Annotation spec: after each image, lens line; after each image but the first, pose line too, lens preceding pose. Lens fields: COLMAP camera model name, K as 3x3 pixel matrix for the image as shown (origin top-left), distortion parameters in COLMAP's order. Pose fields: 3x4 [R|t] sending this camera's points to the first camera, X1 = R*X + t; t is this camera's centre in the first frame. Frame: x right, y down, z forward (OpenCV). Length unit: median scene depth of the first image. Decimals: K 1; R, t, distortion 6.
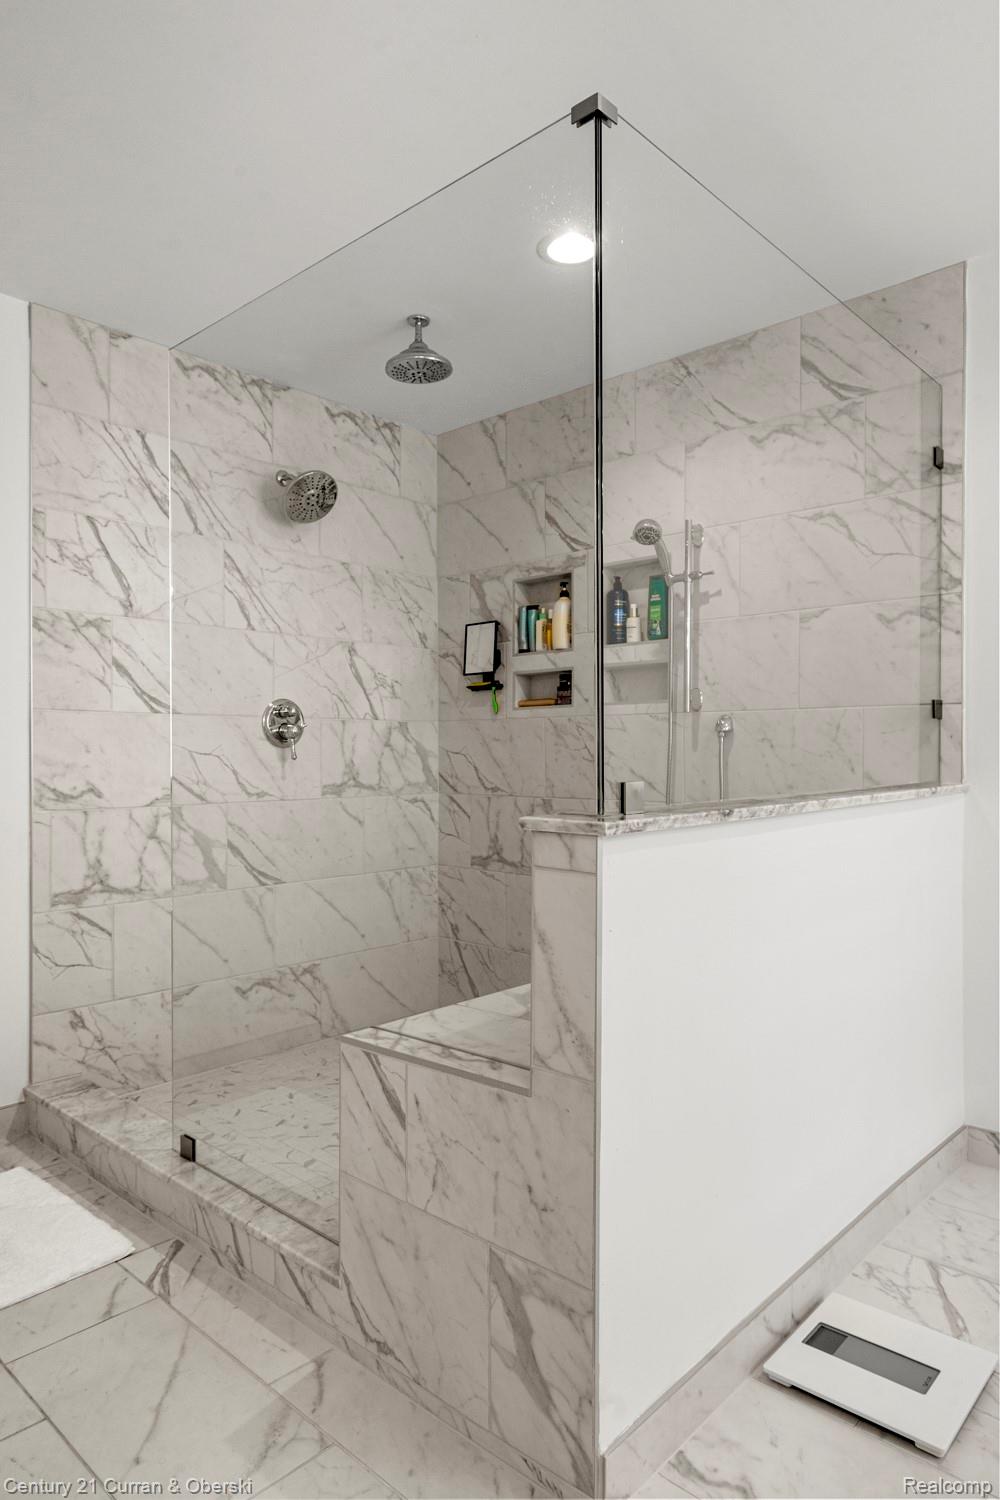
lens RADIAL K [[957.2, 0, 507.0], [0, 957.2, 740.8], [0, 0, 1]] dist [-0.003848, -0.000134]
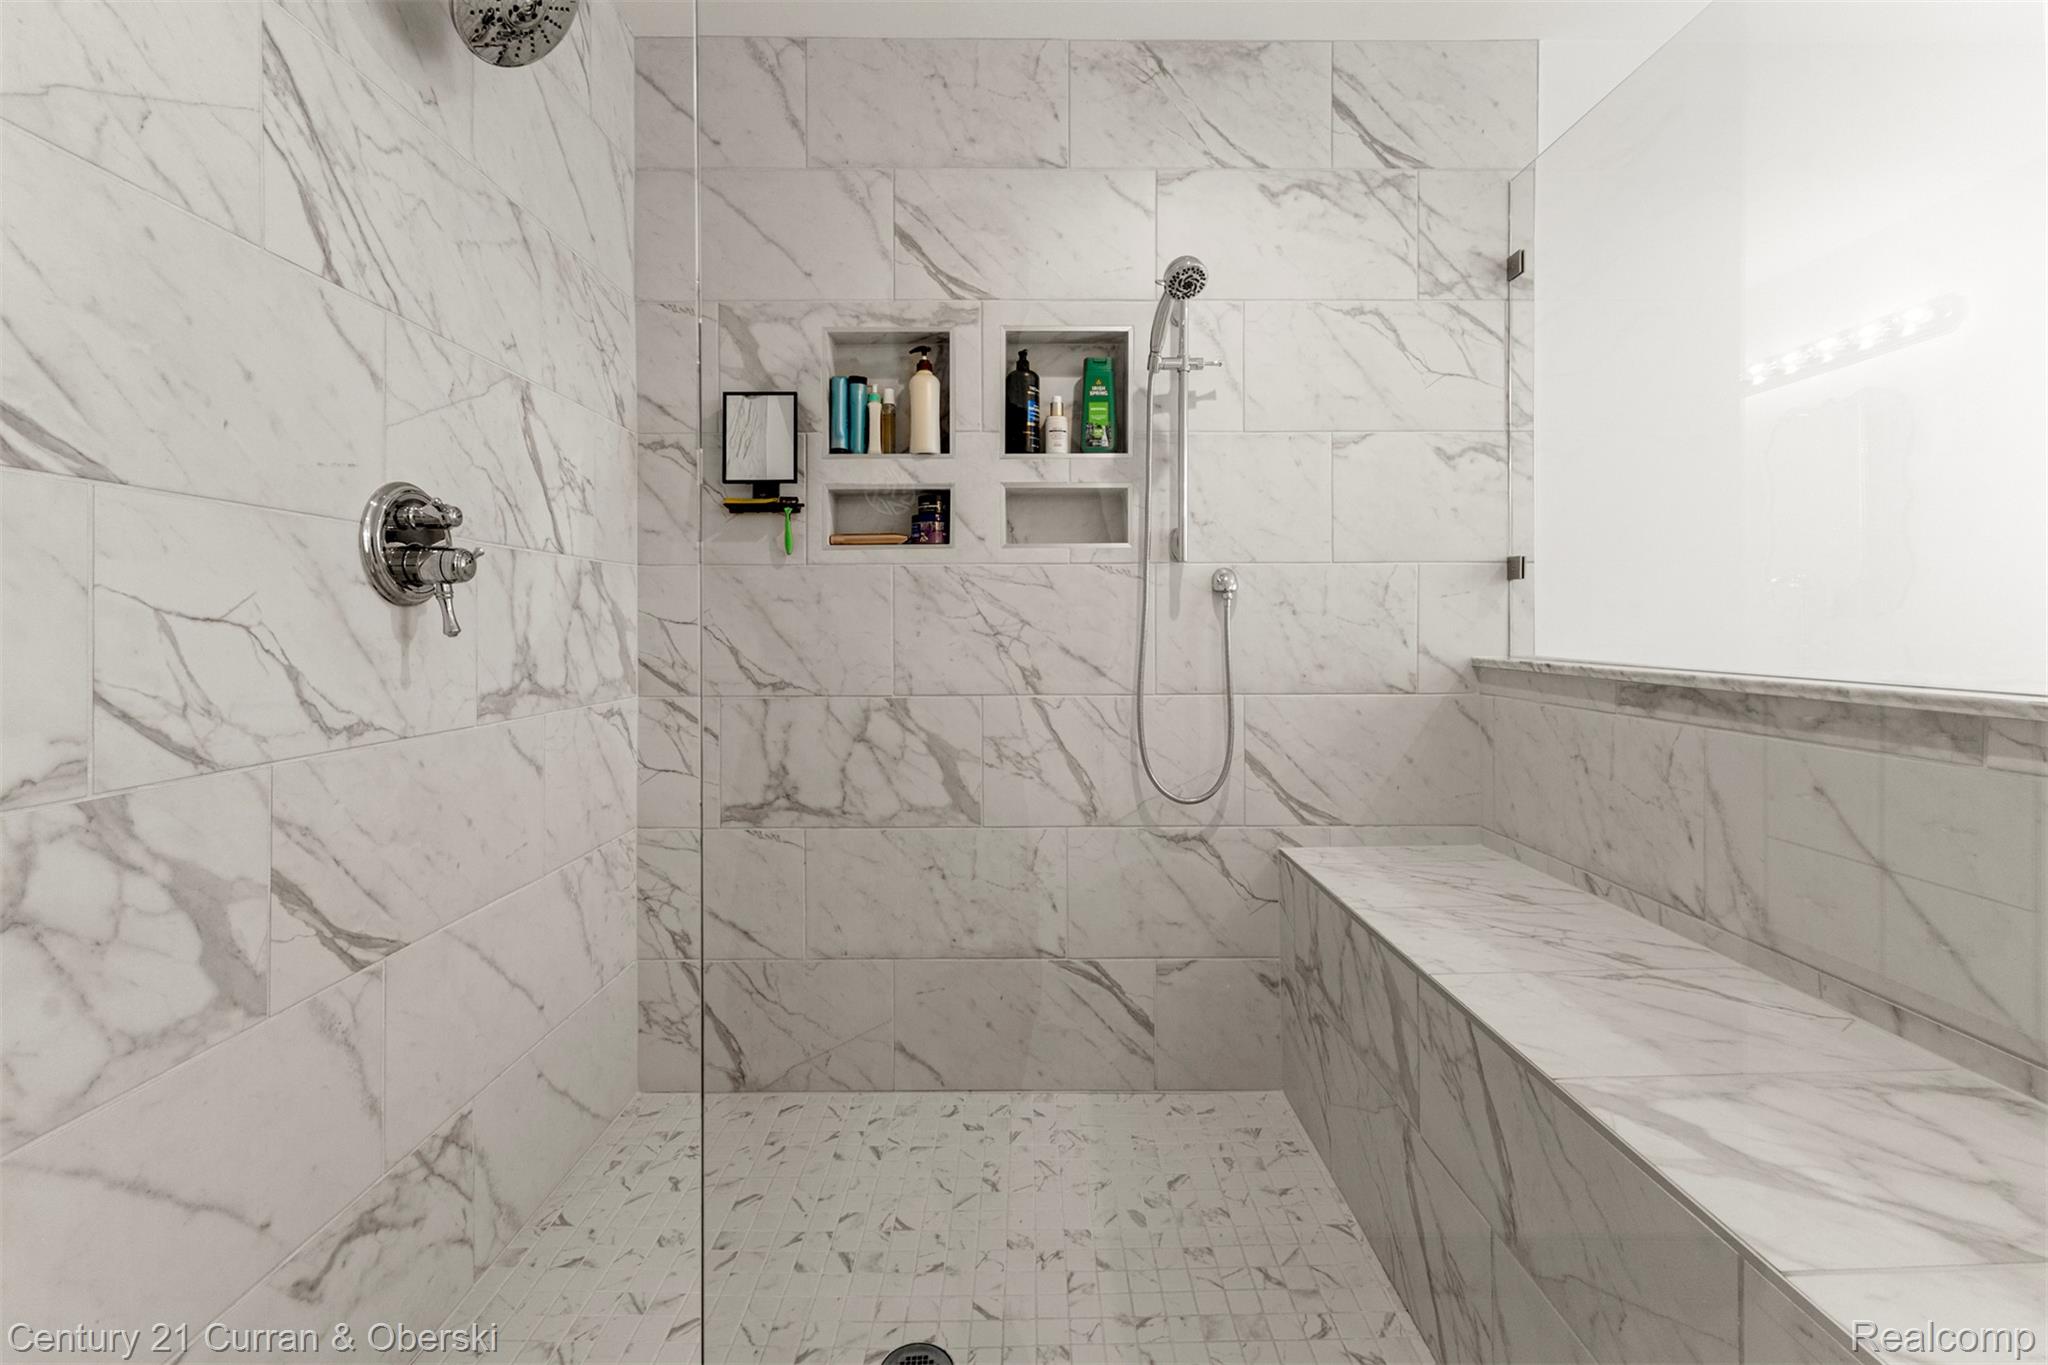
lens RADIAL K [[890.1, 0, 1001.9], [0, 890.1, 622.5], [0, 0, 1]] dist [0.007137, -0.000824]
pose [[0.729537, 0.002903, 0.683935, -0.313710], [-0.006455, 0.999976, 0.002641, 0.011663], [-0.683910, -0.006342, 0.729538, 0.573207]]
